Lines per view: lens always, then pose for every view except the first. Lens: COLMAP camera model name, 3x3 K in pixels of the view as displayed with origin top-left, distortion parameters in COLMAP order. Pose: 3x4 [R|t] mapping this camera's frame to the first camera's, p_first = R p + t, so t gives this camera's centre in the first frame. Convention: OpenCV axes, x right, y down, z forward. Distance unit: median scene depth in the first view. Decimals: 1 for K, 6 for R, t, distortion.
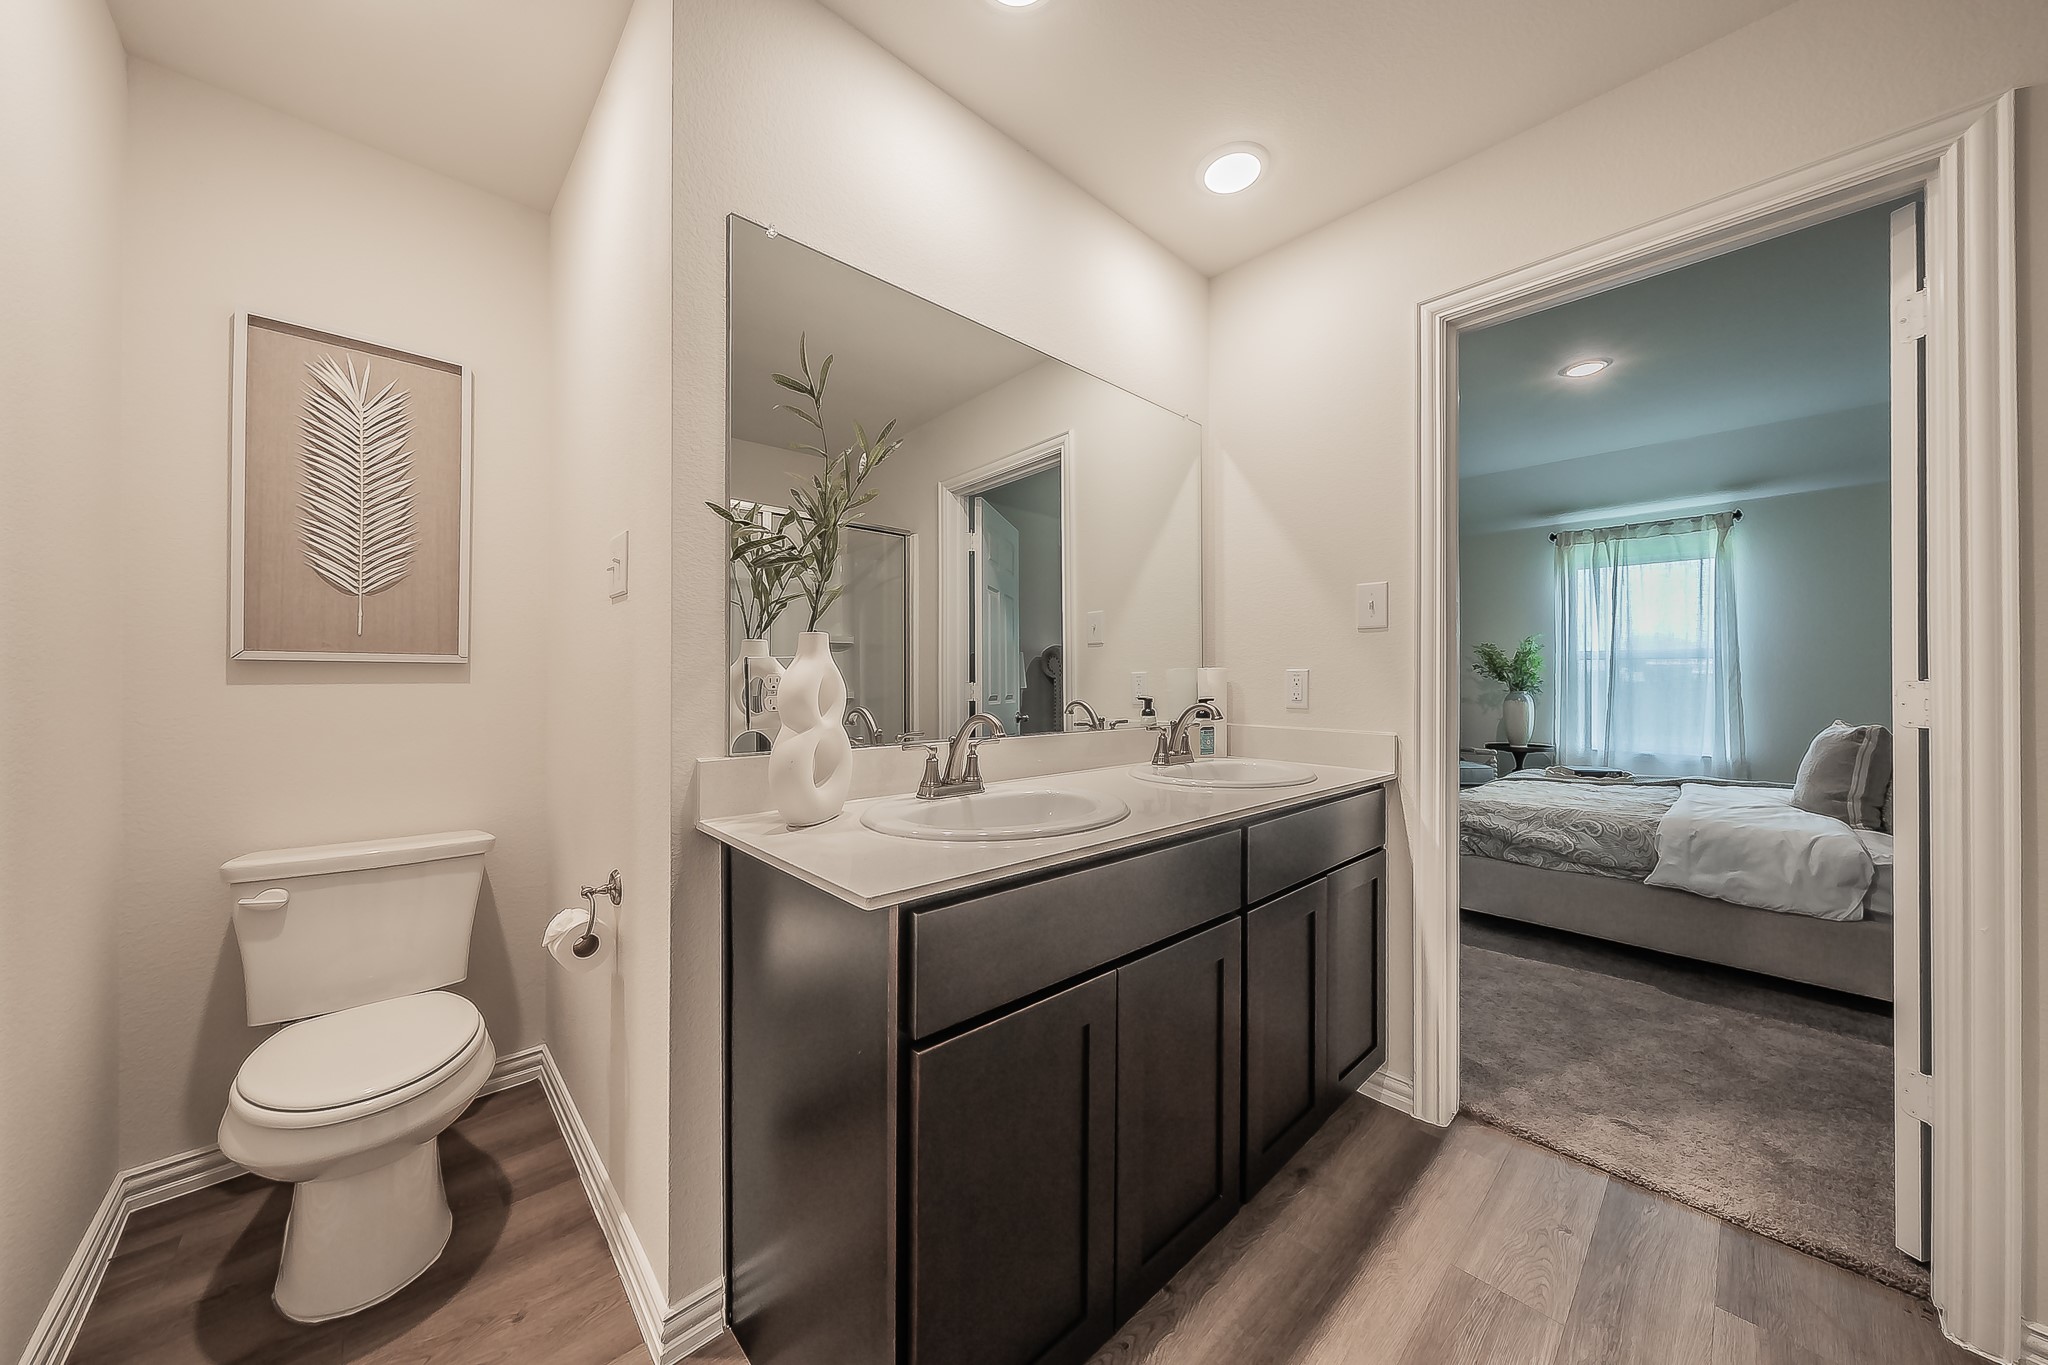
lens RADIAL K [[699.6, 0, 1023.1], [0, 699.6, 685.2], [0, 0, 1]] dist [-0.001333, 0.000277]
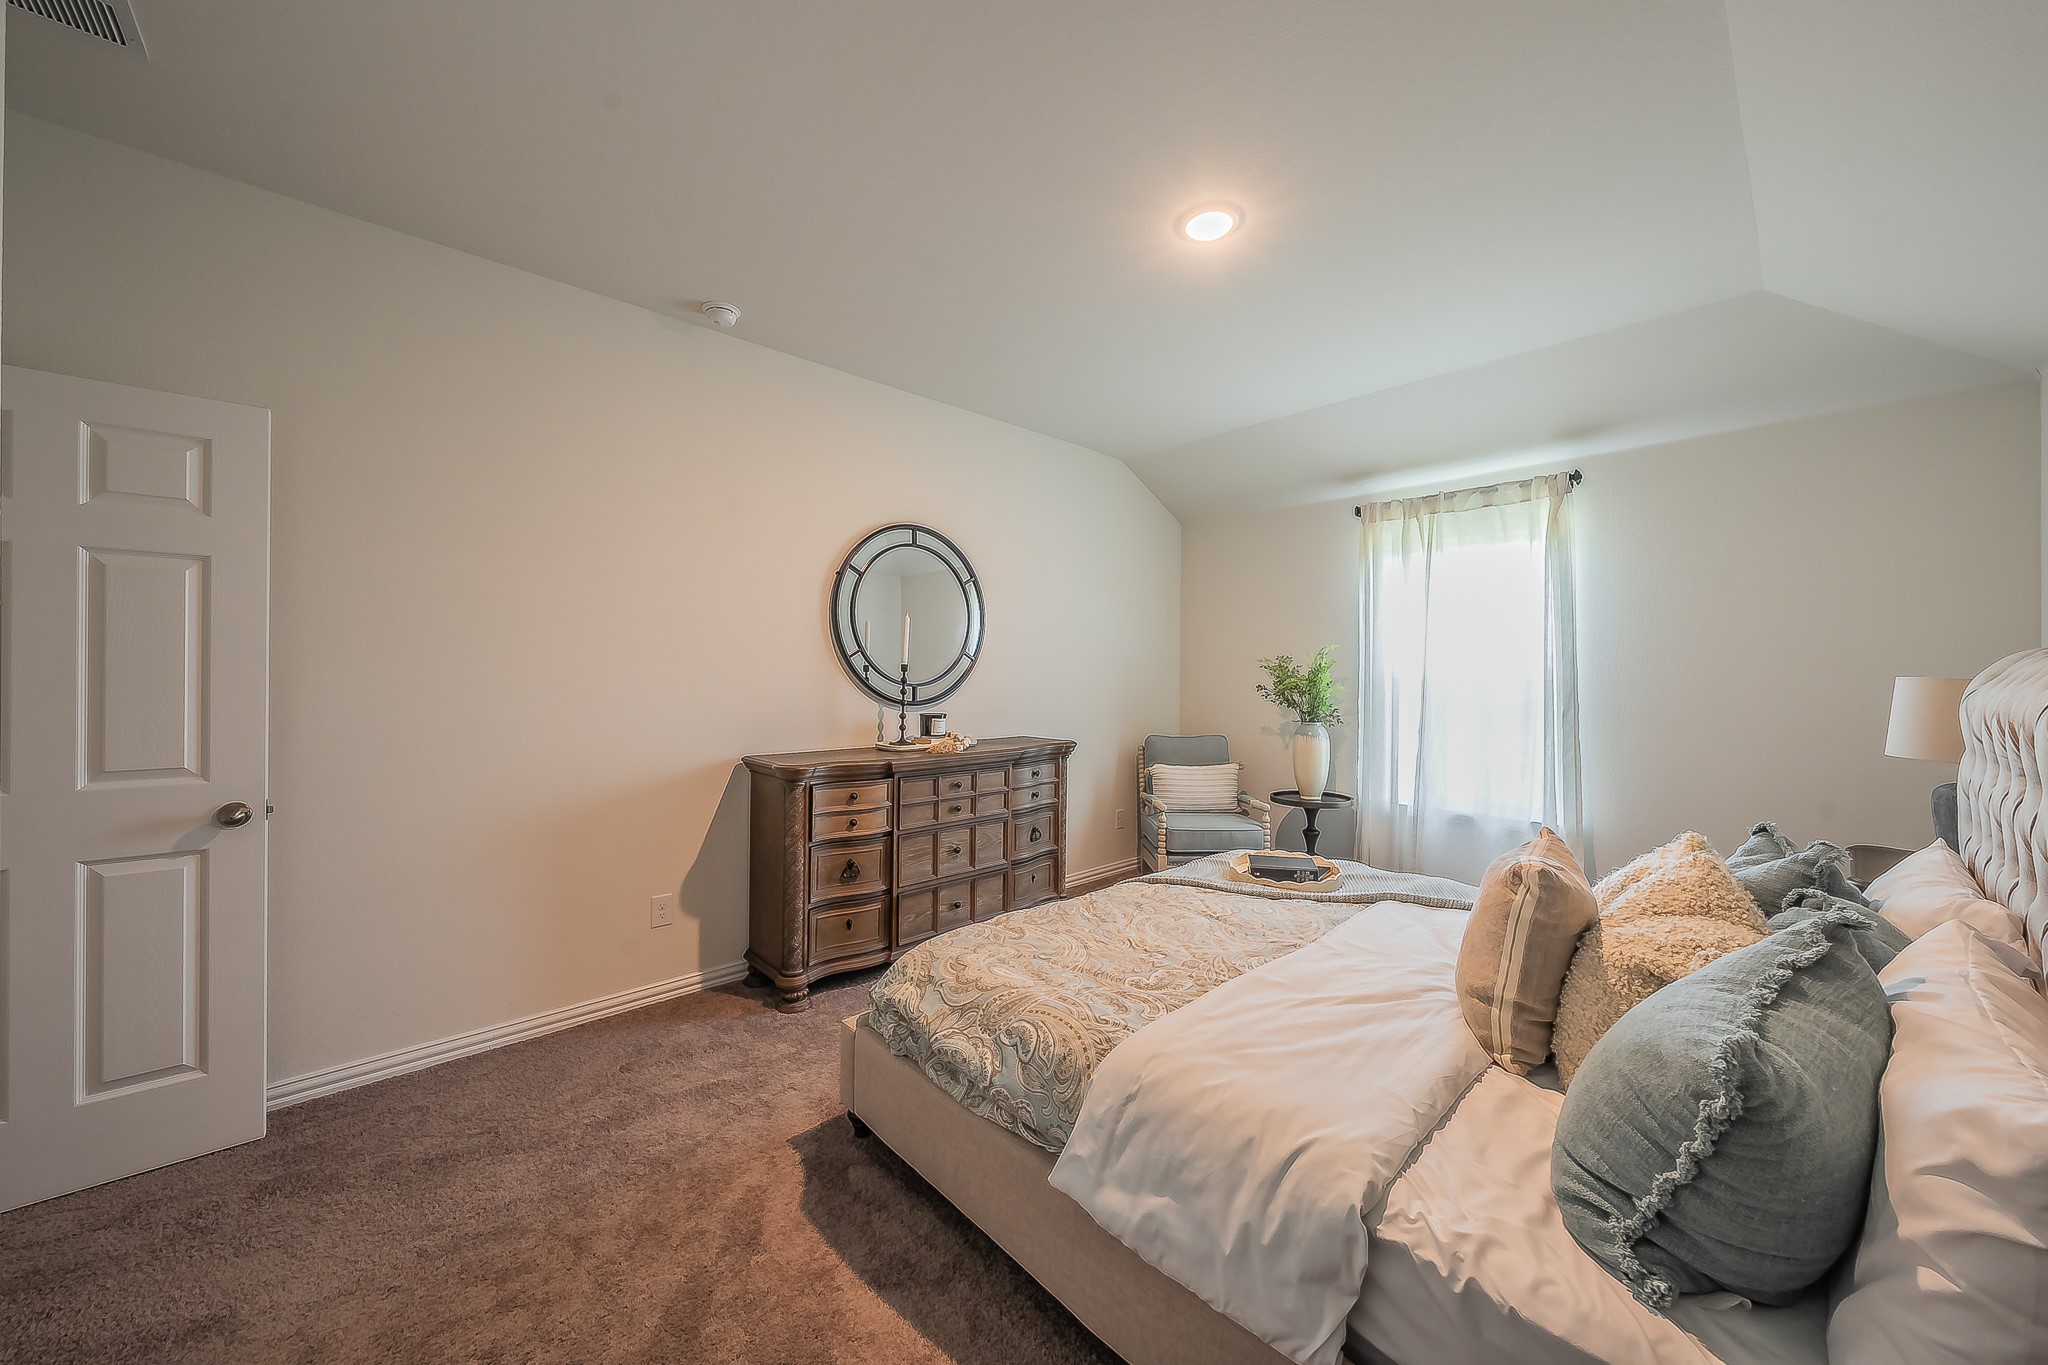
lens RADIAL K [[732.0, 0, 1024.3], [0, 732.0, 679.3], [0, 0, 1]] dist [0.001712, -0.000713]
pose [[0.999831, -0.000073, -0.018397, 0.484709], [0.000154, 0.999990, 0.004389, -0.045337], [0.018397, -0.004391, 0.999821, 0.259997]]
